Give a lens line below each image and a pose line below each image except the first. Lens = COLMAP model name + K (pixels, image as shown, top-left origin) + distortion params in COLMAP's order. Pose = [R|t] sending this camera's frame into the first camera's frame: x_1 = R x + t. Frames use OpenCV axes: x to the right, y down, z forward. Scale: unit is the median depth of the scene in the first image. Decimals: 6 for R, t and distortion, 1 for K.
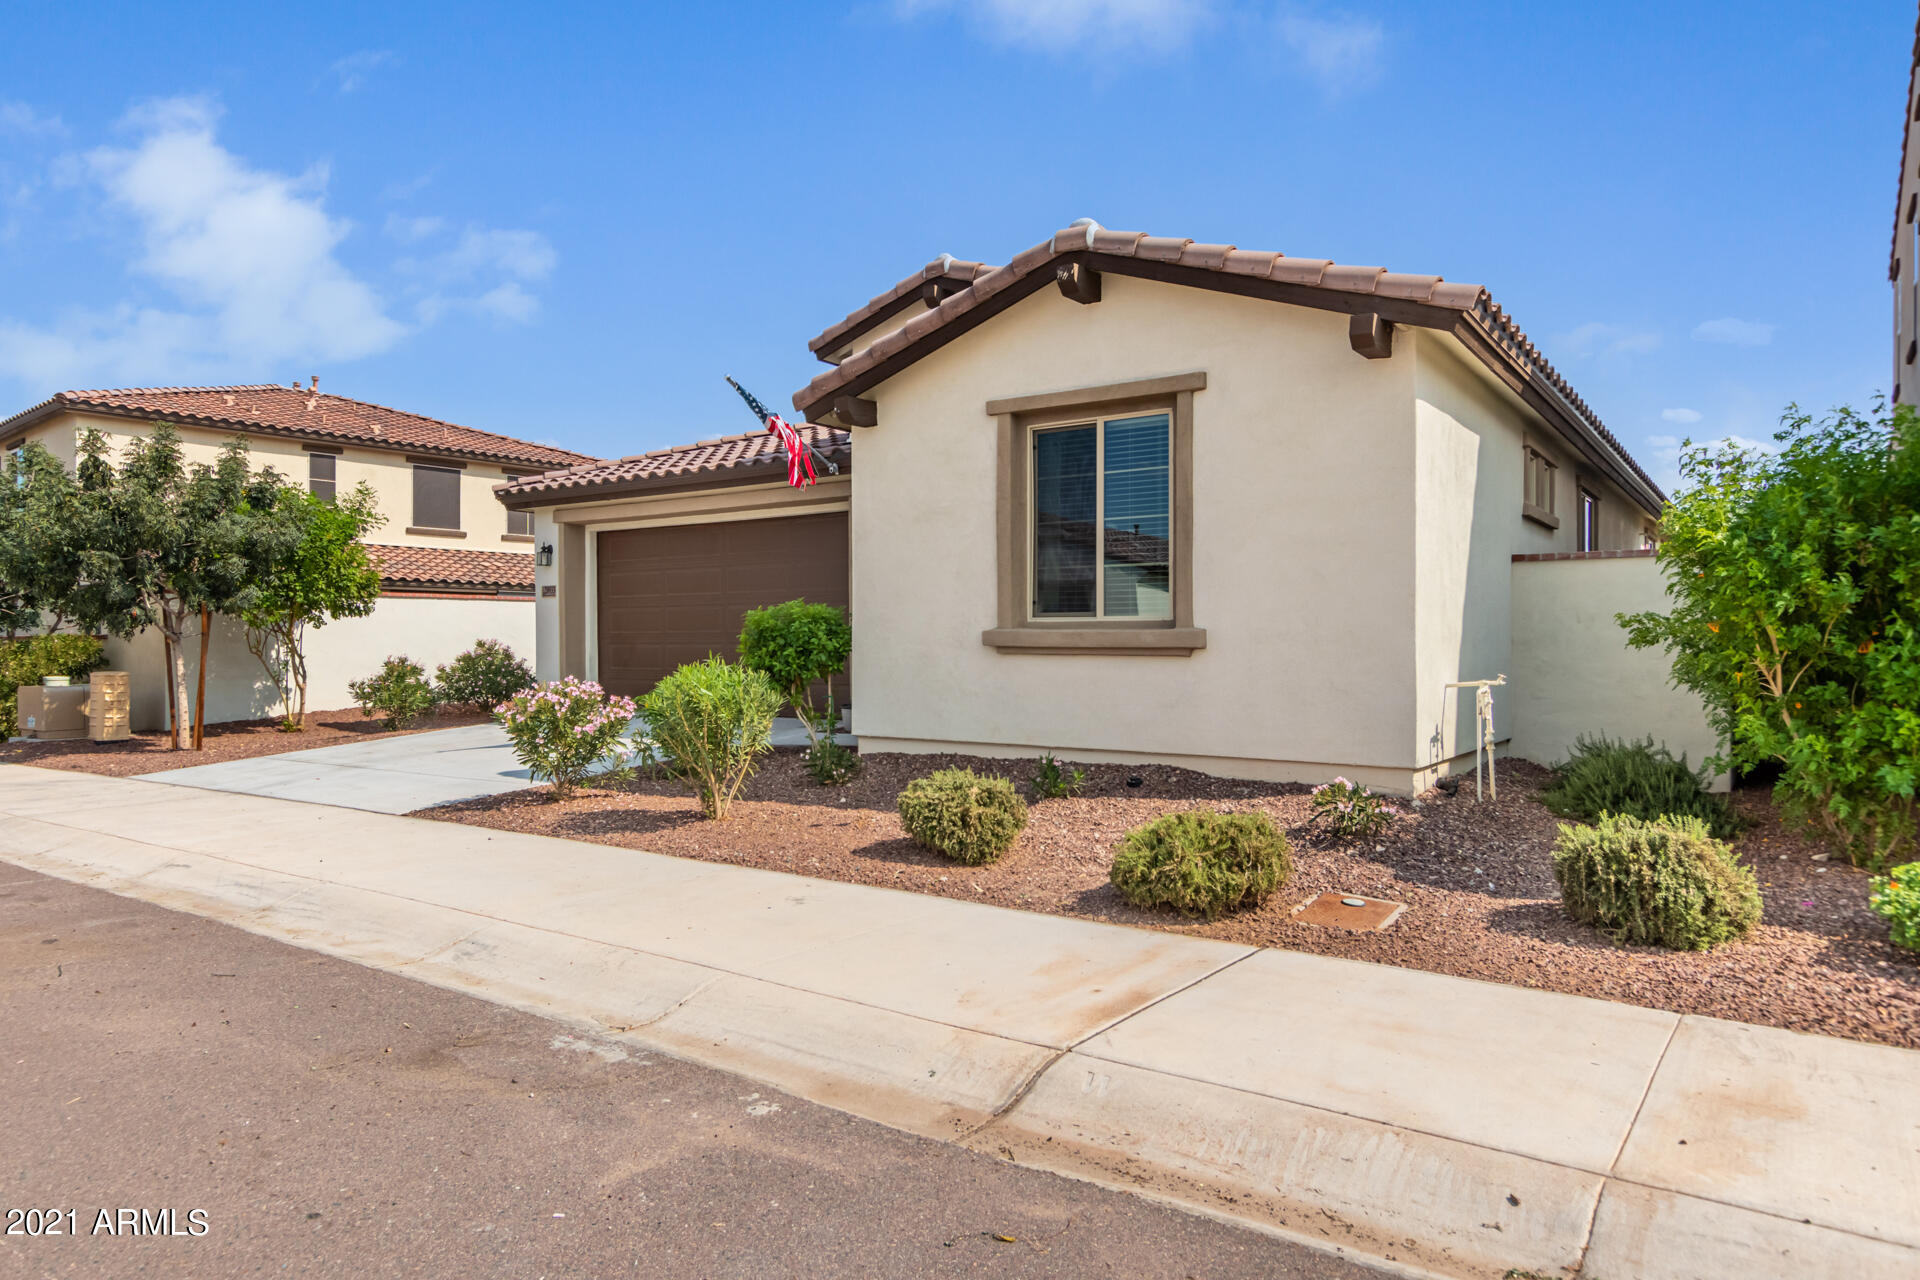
lens RADIAL K [[1083.0, 0, 974.2], [0, 1083.0, 635.1], [0, 0, 1]] dist [0.003353, 0.000008]
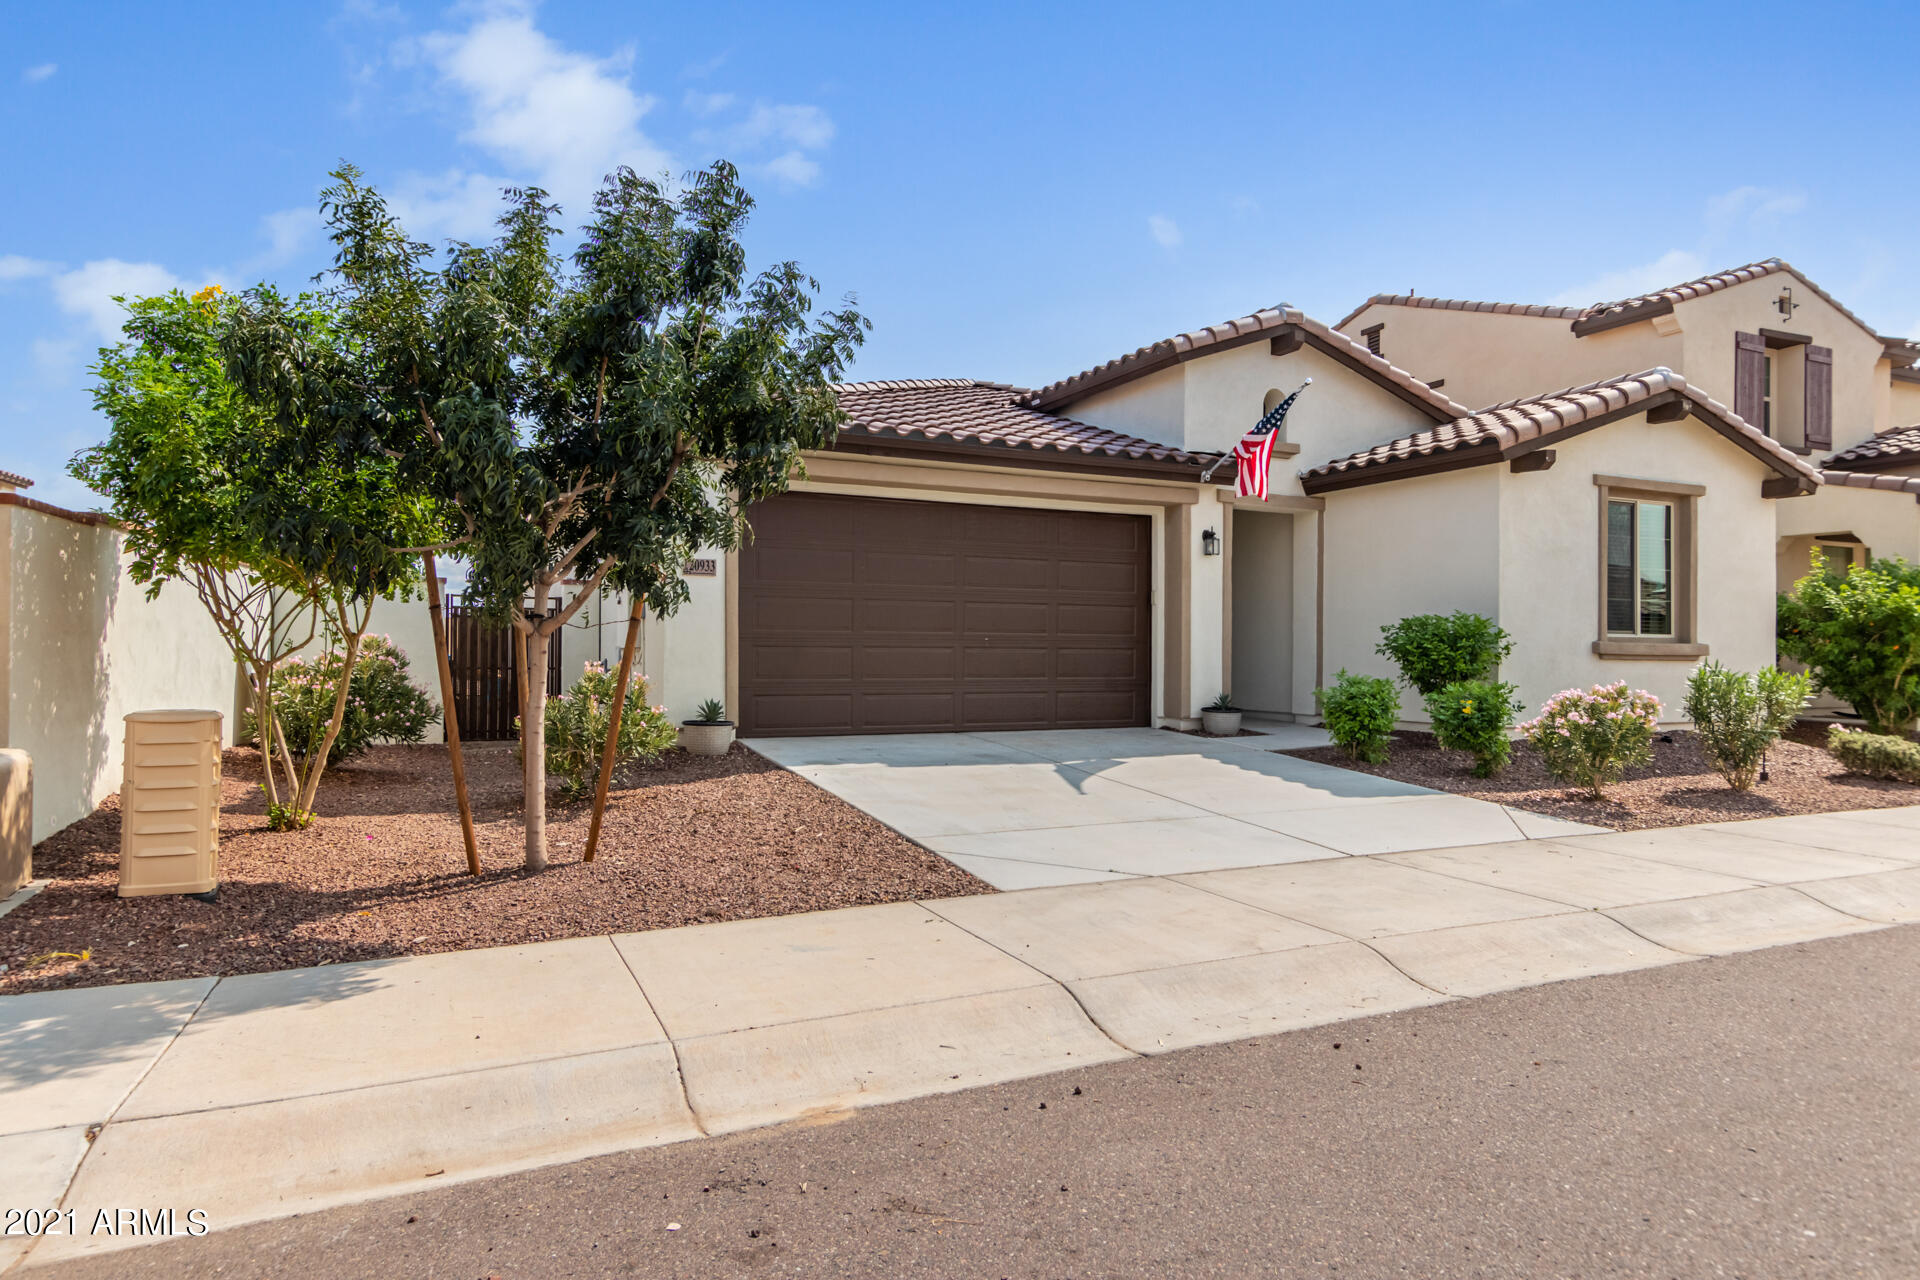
lens RADIAL K [[1083.0, 0, 952.1], [0, 1083.0, 649.2], [0, 0, 1]] dist [0.003353, 0.000008]
pose [[0.559119, -0.000228, 0.829087, -1.577867], [-0.013868, 0.999857, 0.009627, 0.002497], [-0.828971, -0.016880, 0.559036, 0.909258]]
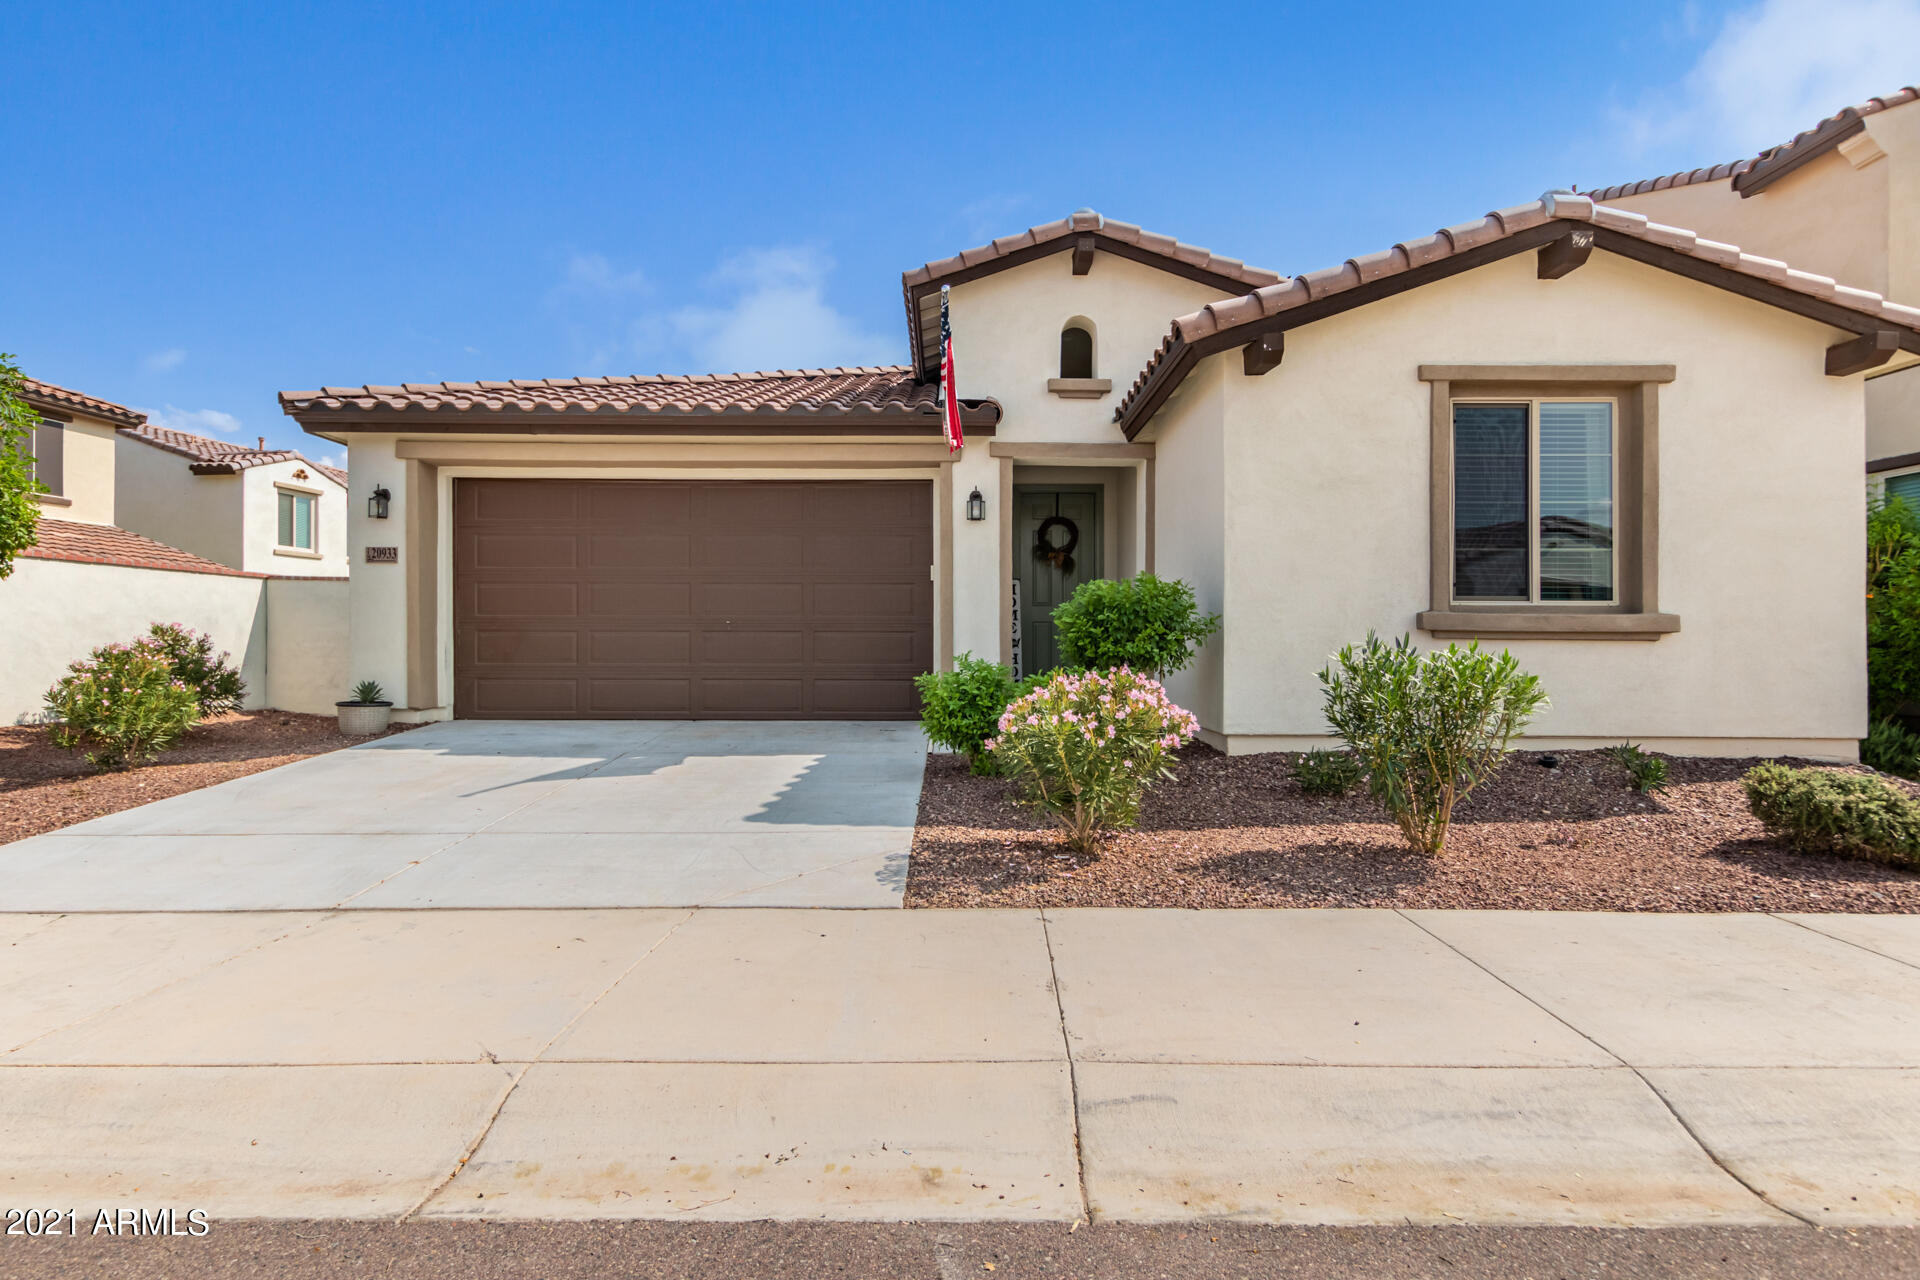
lens RADIAL K [[940.8, 0, 962.9], [0, 940.8, 638.6], [0, 0, 1]] dist [0.011453, -0.003576]
pose [[0.846171, 0.000860, 0.532911, -0.747599], [-0.005439, 0.999961, 0.007023, 0.013591], [-0.532884, -0.008841, 0.846142, 0.528362]]
